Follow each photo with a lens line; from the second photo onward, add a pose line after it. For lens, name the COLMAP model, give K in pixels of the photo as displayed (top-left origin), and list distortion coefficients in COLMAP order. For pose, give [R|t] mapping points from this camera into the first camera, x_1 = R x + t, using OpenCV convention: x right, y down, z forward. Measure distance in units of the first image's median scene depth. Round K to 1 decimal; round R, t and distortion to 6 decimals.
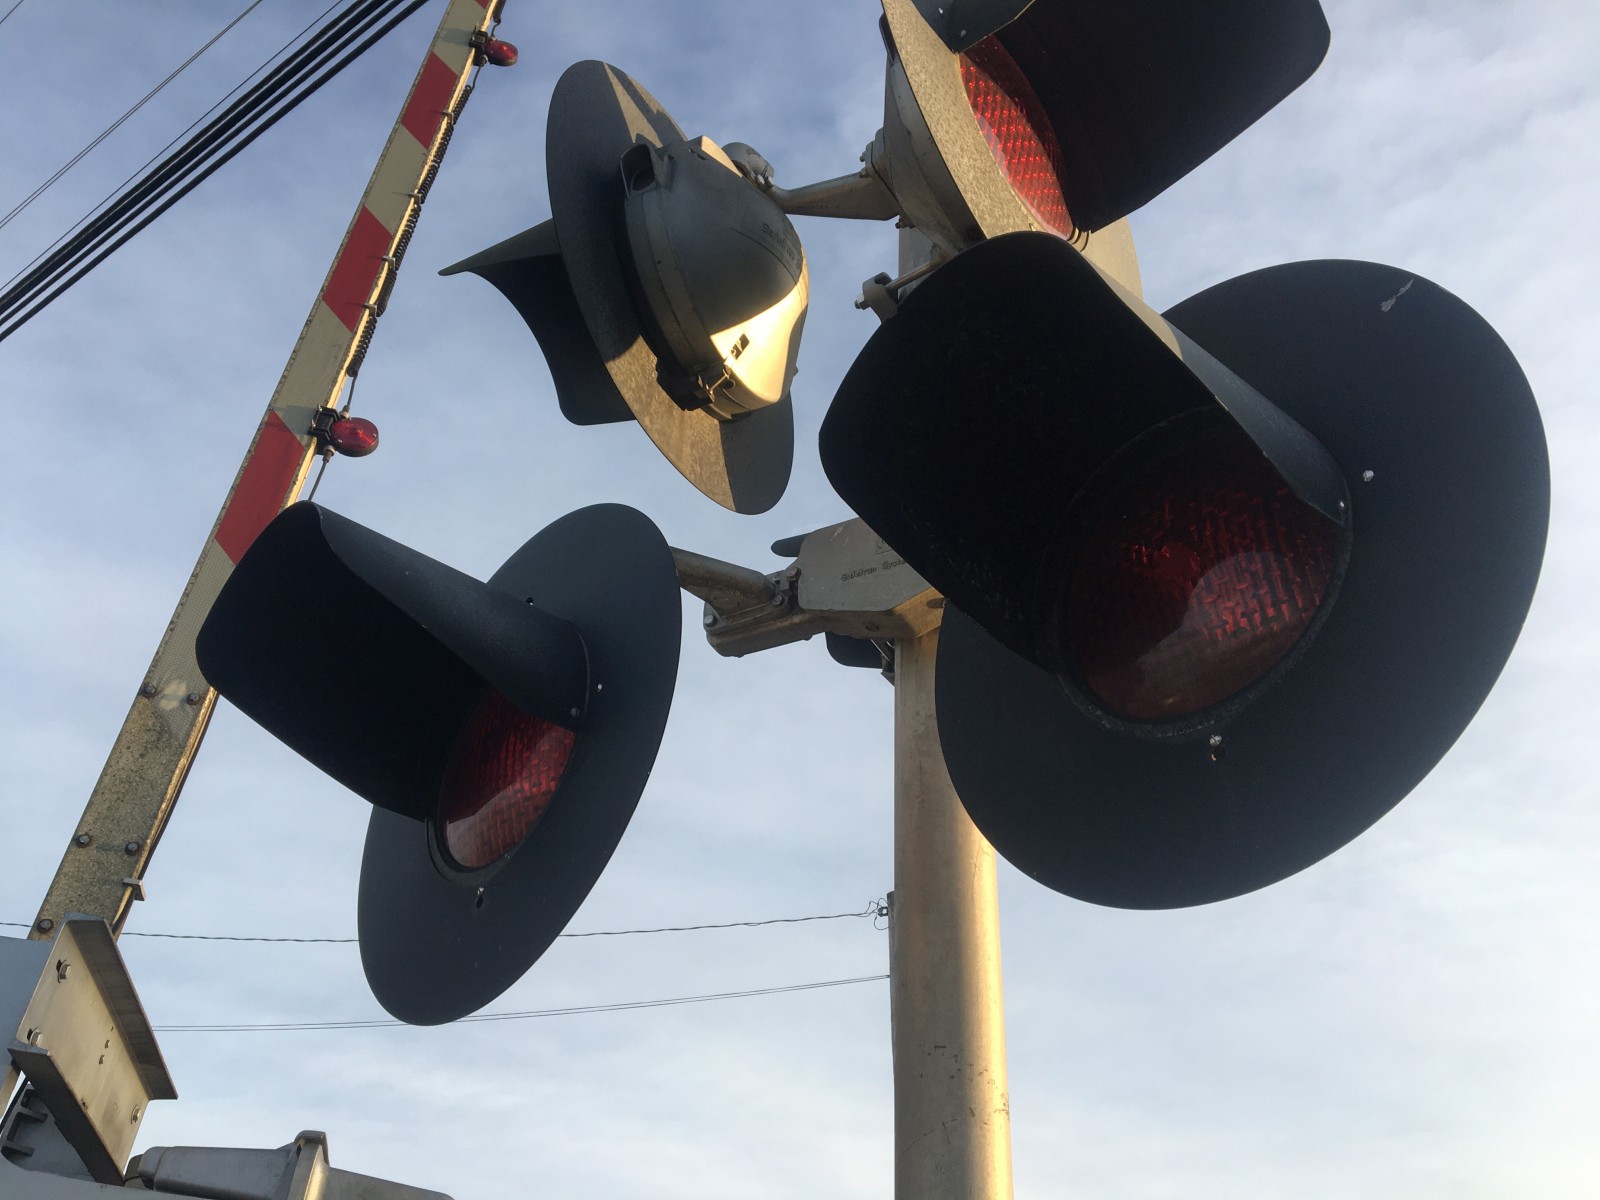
lens RADIAL K [[1340.7, 0, 800.0], [0, 1340.7, 607.5], [0, 0, 1]] dist [0.108155, -0.233197]
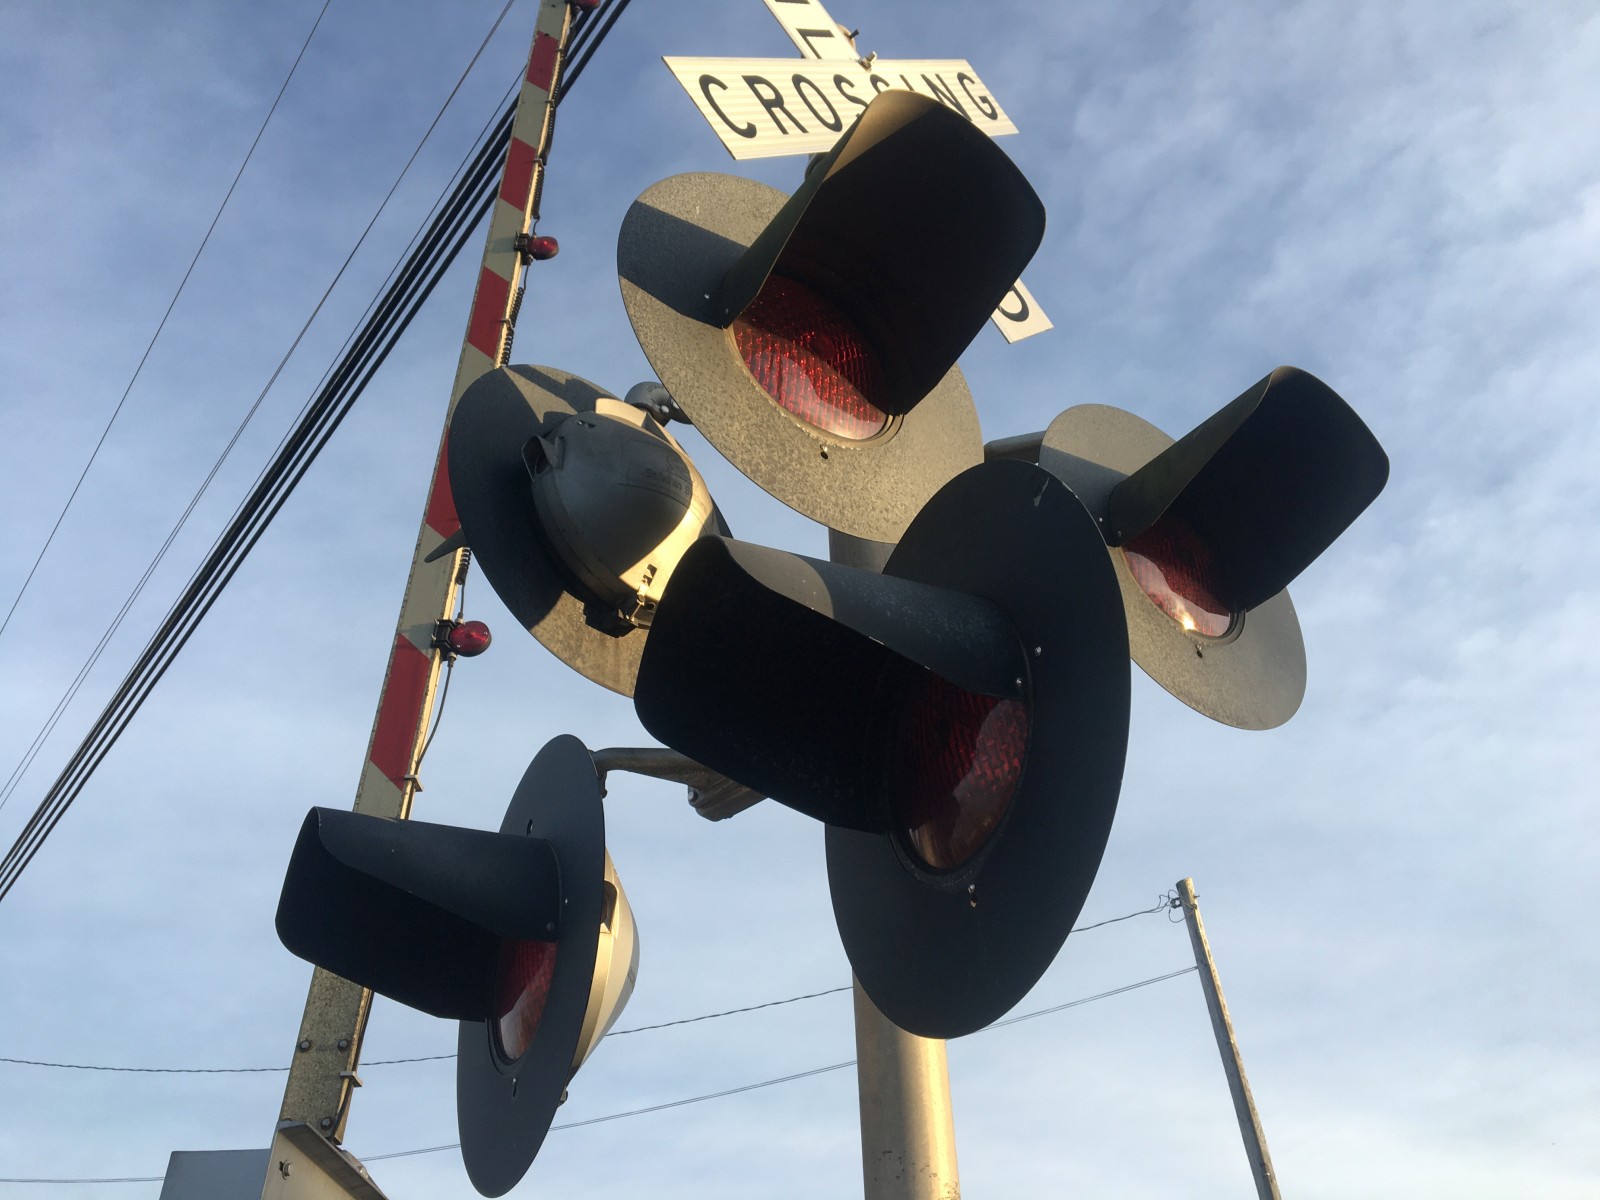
lens RADIAL K [[1350.8, 0, 777.2], [0, 1350.8, 606.7], [0, 0, 1]] dist [0.058486, -0.076224]
pose [[0.954290, -0.233014, -0.187178, 0.184441], [0.229412, 0.972466, -0.040996, -0.059998], [0.191577, -0.003819, 0.981470, -0.100872]]
